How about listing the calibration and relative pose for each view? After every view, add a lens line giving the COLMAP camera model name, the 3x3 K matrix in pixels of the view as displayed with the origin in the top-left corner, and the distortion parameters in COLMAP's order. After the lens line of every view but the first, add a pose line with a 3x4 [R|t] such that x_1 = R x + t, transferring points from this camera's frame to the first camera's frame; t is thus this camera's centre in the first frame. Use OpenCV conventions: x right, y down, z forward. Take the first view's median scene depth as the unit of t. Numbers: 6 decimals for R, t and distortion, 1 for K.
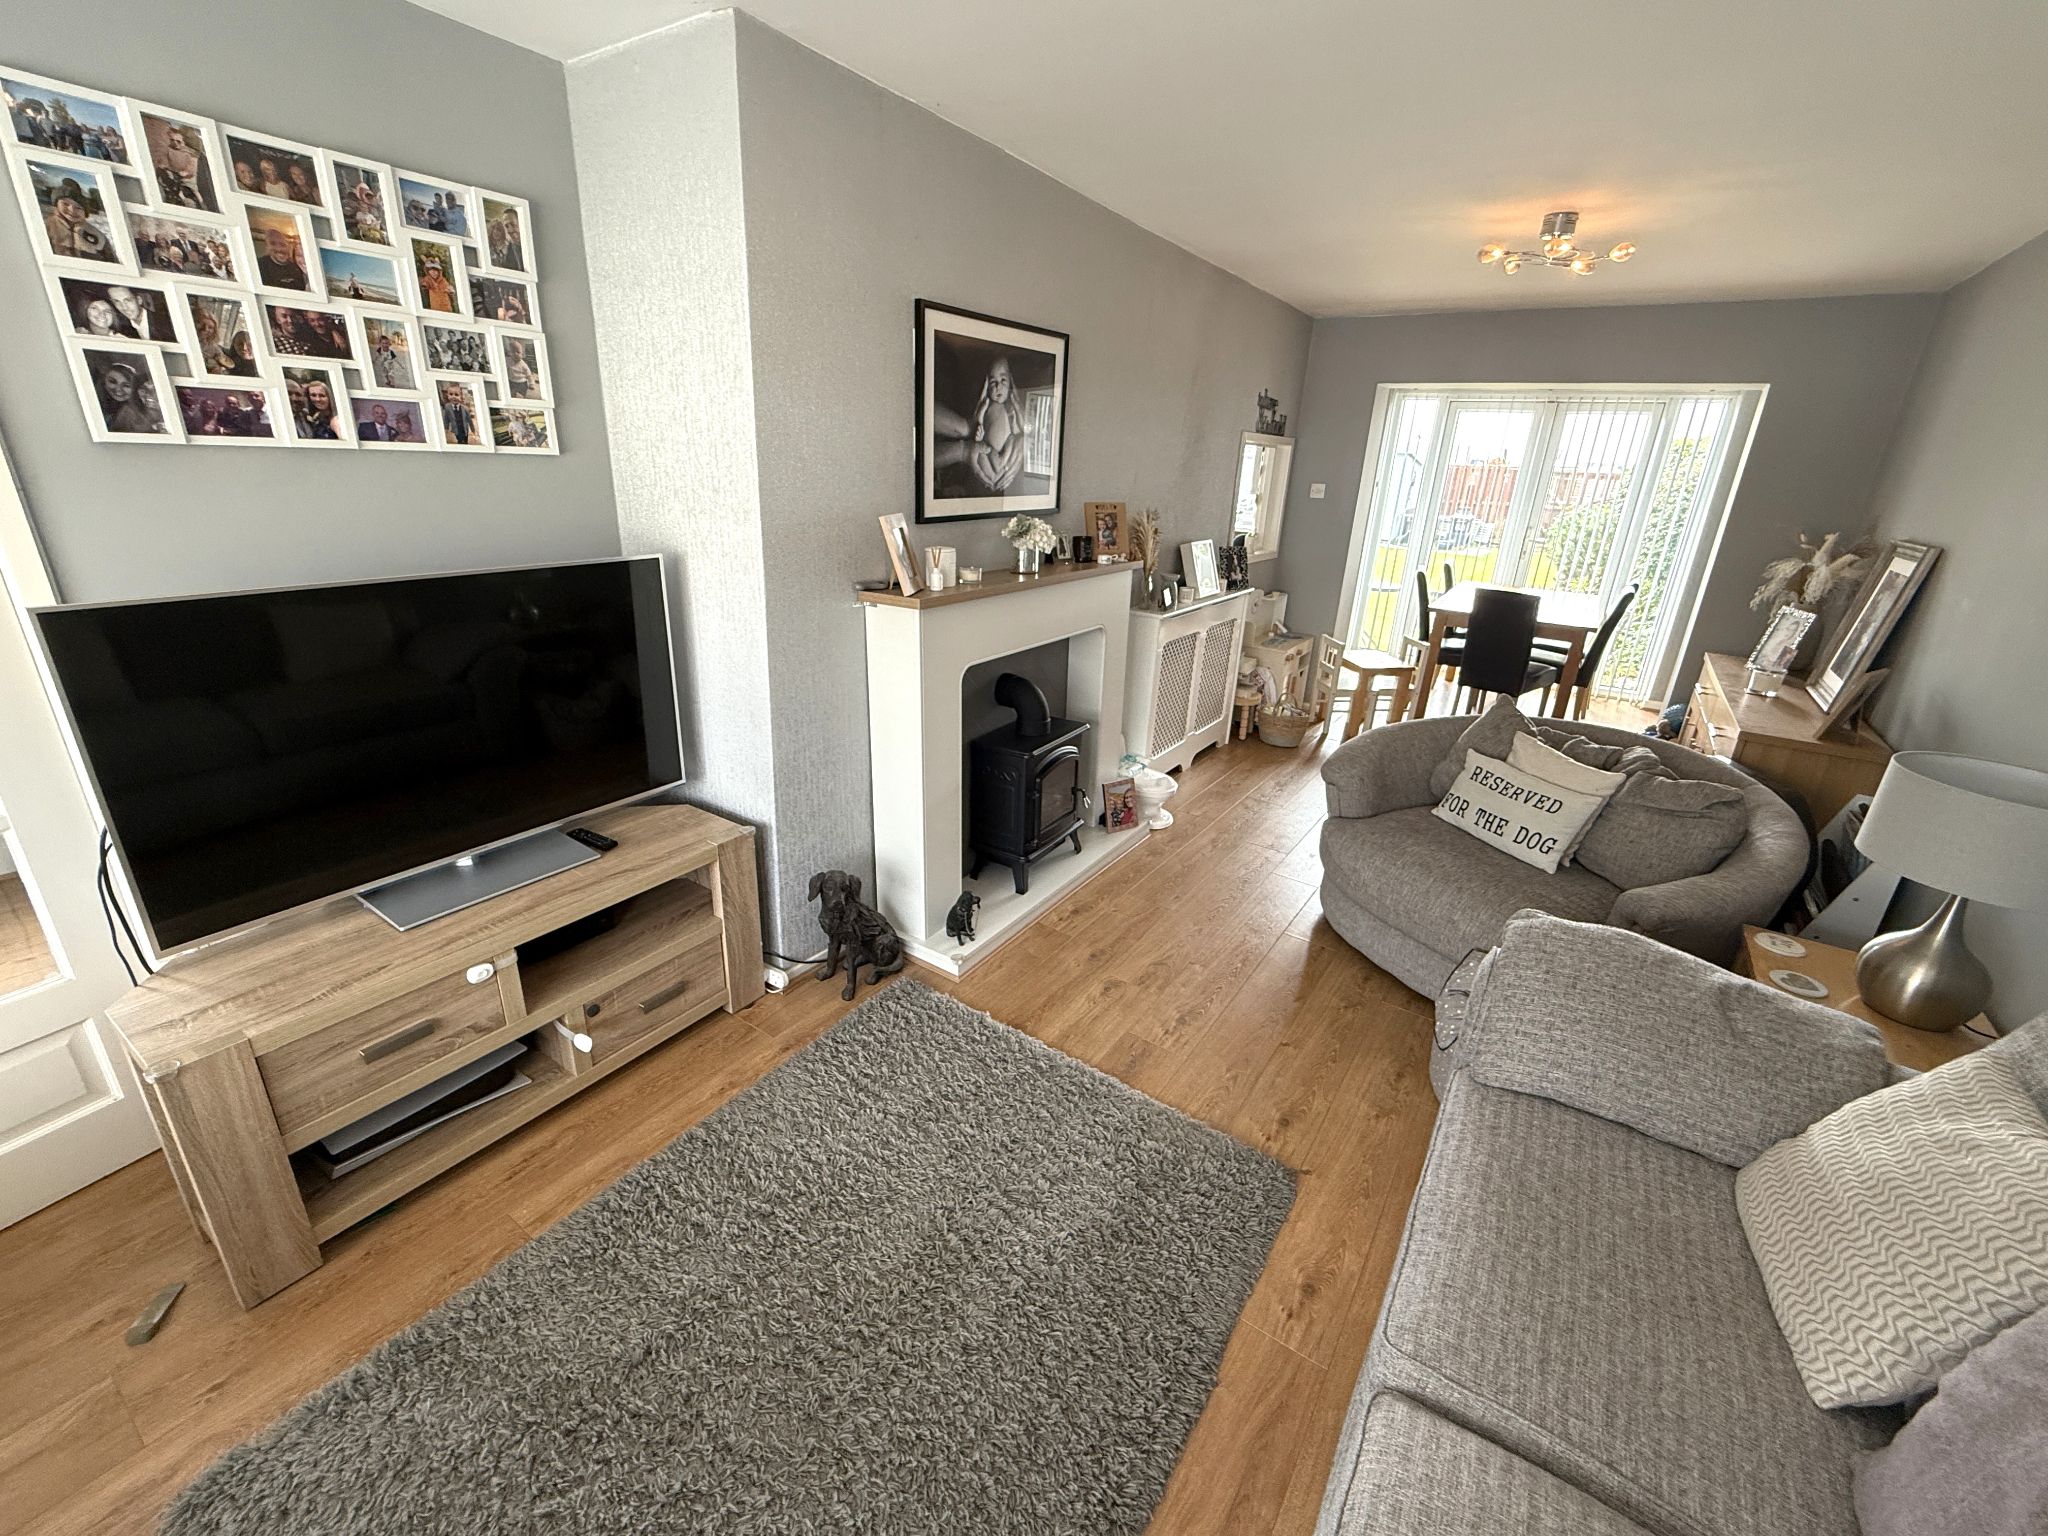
lens RADIAL K [[818.5, 0, 1021.7], [0, 818.5, 756.2], [0, 0, 1]] dist [0.000834, 0.000607]
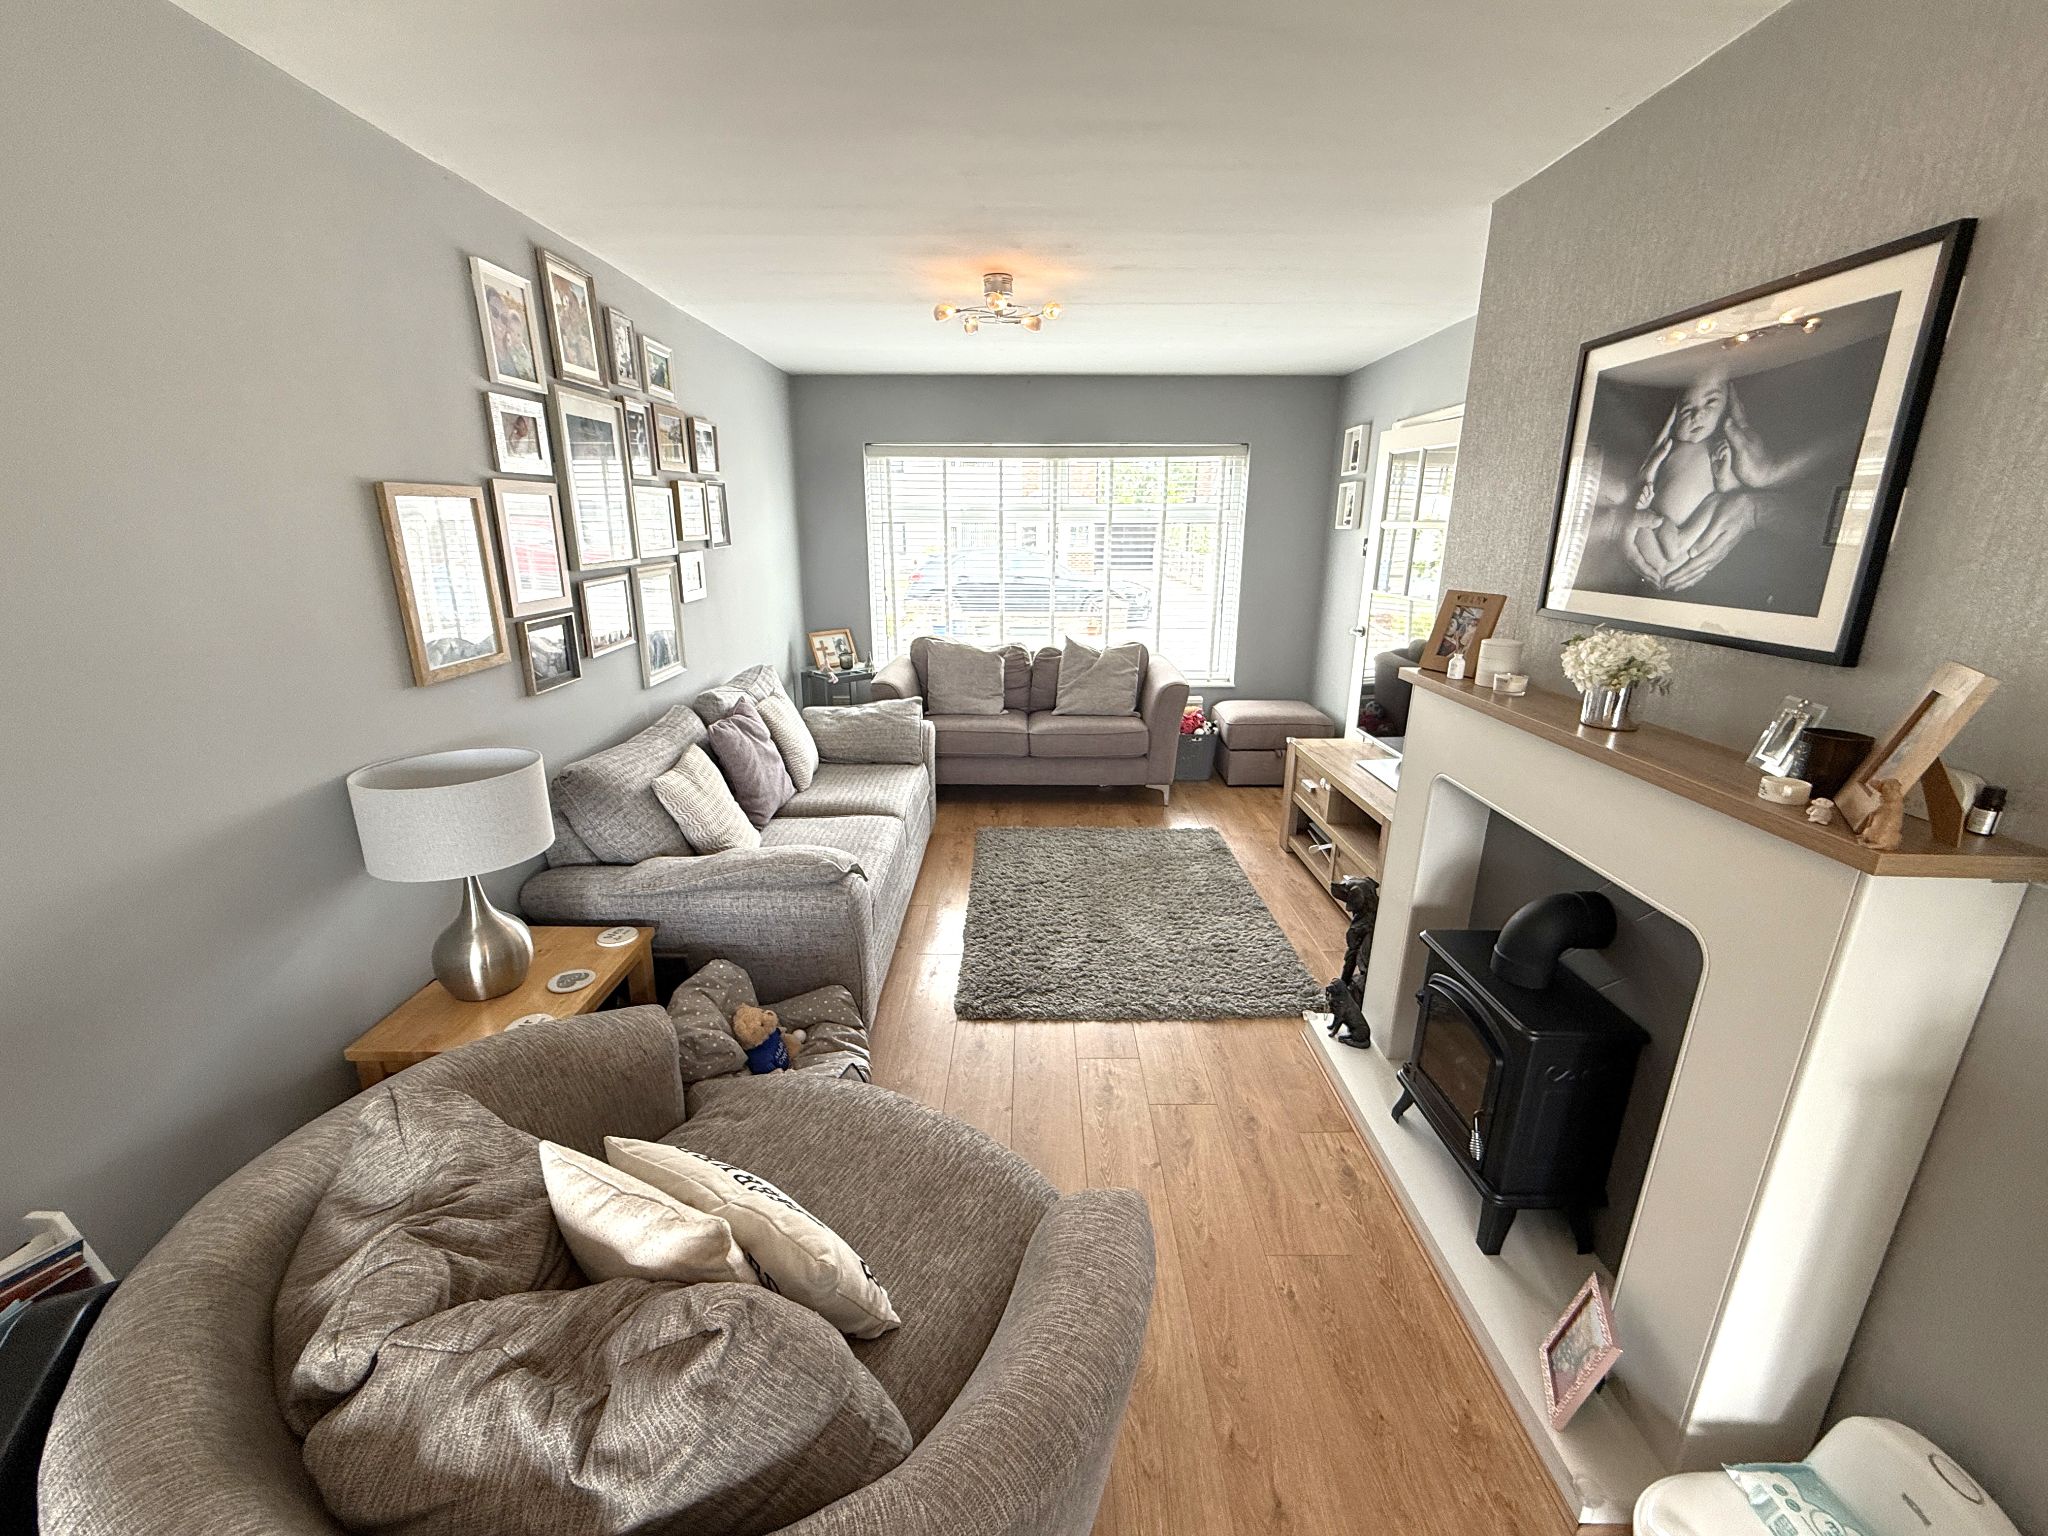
lens RADIAL K [[818.5, 0, 1021.6], [0, 818.5, 761.5], [0, 0, 1]] dist [0.000834, 0.000607]
pose [[-0.823348, 0.115055, -0.555752, 0.715720], [-0.236728, 0.820360, 0.520548, -0.436556], [0.515808, 0.560154, -0.648205, 1.259956]]
